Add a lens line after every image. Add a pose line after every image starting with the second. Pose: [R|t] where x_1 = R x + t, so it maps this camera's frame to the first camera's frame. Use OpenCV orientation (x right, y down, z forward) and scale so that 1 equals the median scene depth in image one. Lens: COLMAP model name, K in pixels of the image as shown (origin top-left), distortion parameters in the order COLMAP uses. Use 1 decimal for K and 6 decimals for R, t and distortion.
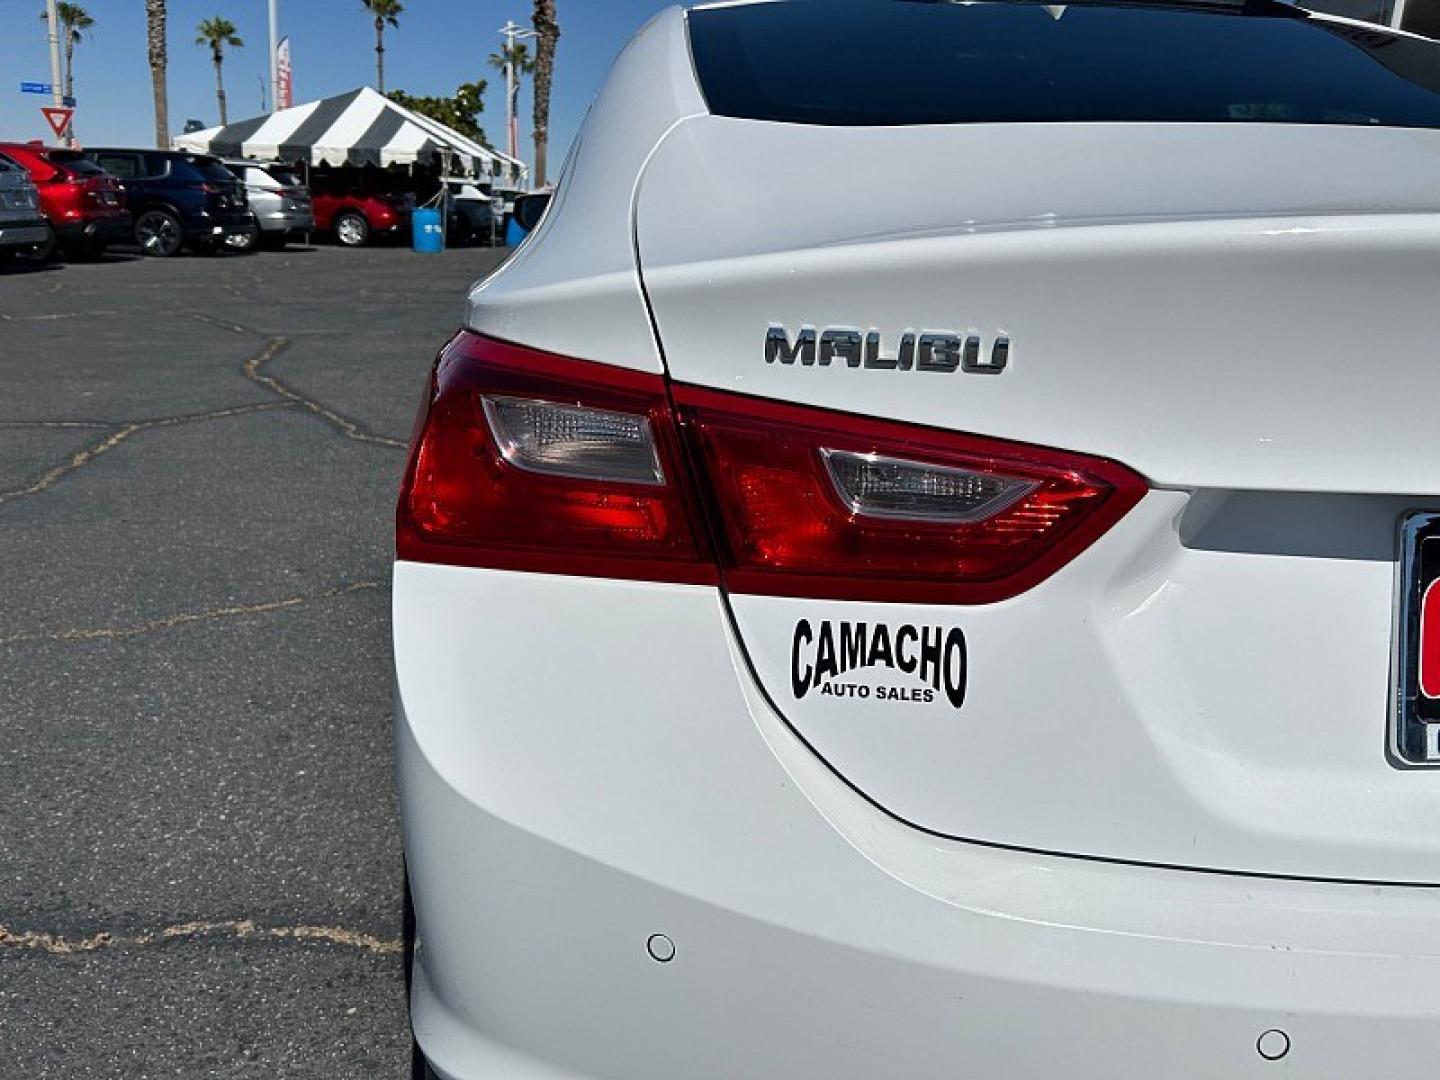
lens RADIAL K [[1141.5, 0, 689.0], [0, 1141.5, 509.4], [0, 0, 1]] dist [0.026470, -0.004512]
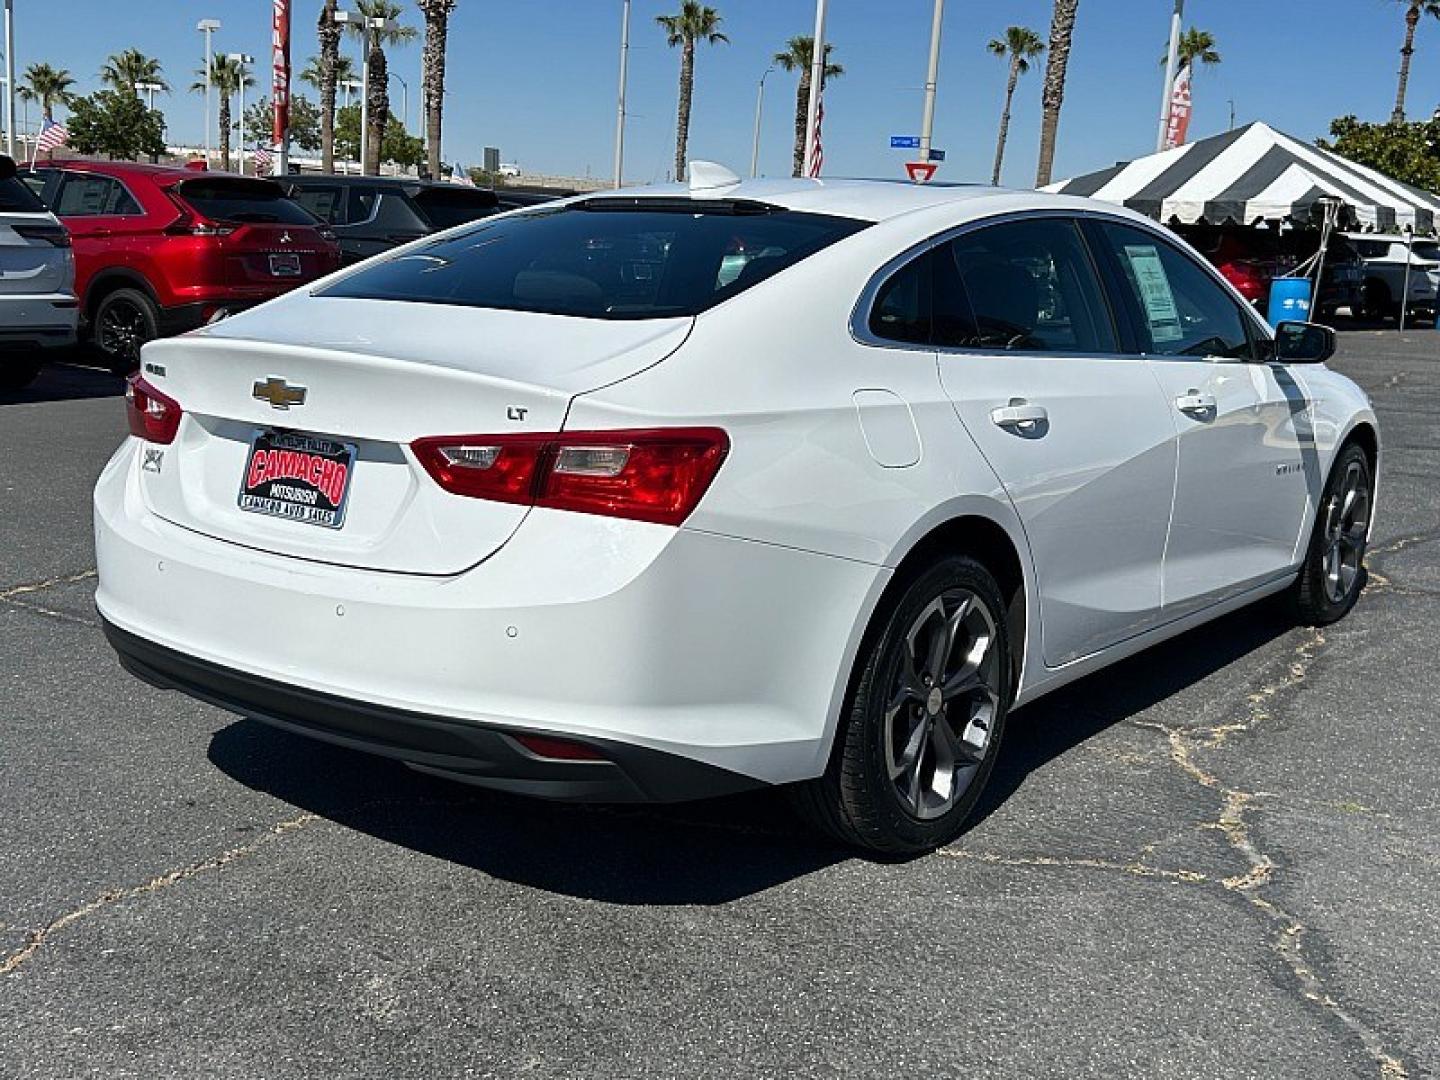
lens RADIAL K [[1646.5, 0, 720.0], [0, 1646.5, 540.0], [0, 0, 1]] dist [0.073547, -0.030013]
pose [[0.774503, 0.116189, -0.621808, 0.233955], [-0.172601, 0.984503, -0.031026, 0.011690], [0.608567, 0.131354, 0.782555, -0.092495]]
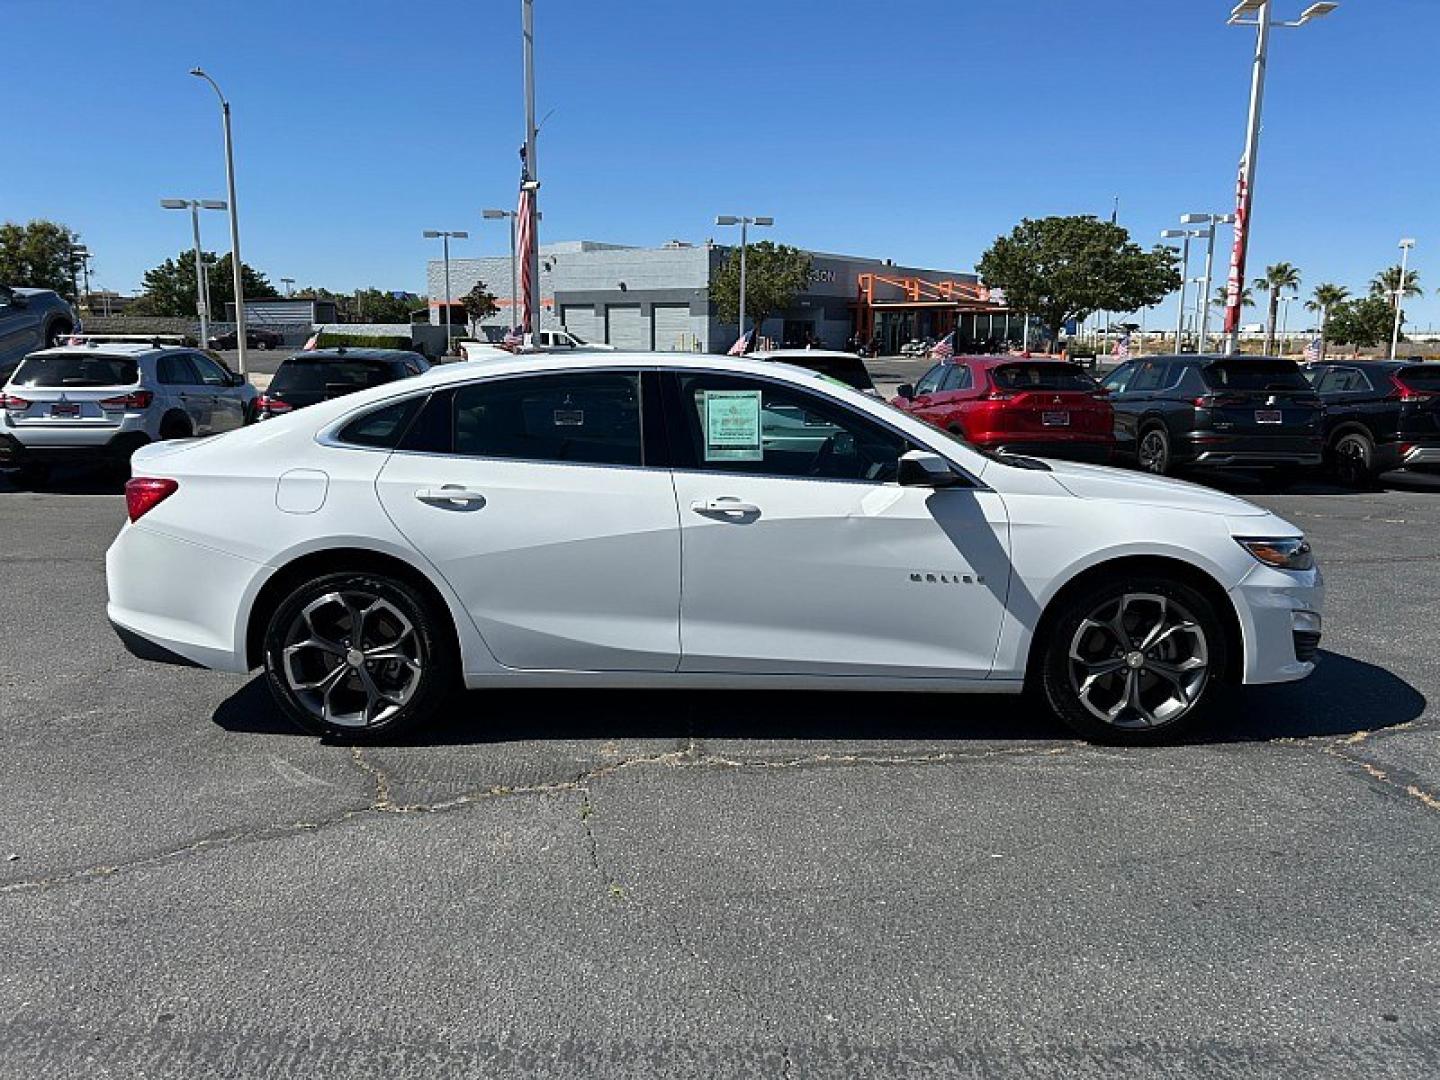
lens RADIAL K [[1141.5, 0, 689.0], [0, 1141.5, 509.4], [0, 0, 1]] dist [0.026470, -0.004512]
pose [[-0.060100, 0.086280, -0.994456, 0.395031], [-0.258832, 0.960835, 0.099006, -0.067099], [0.964051, 0.263347, -0.035414, 0.215544]]
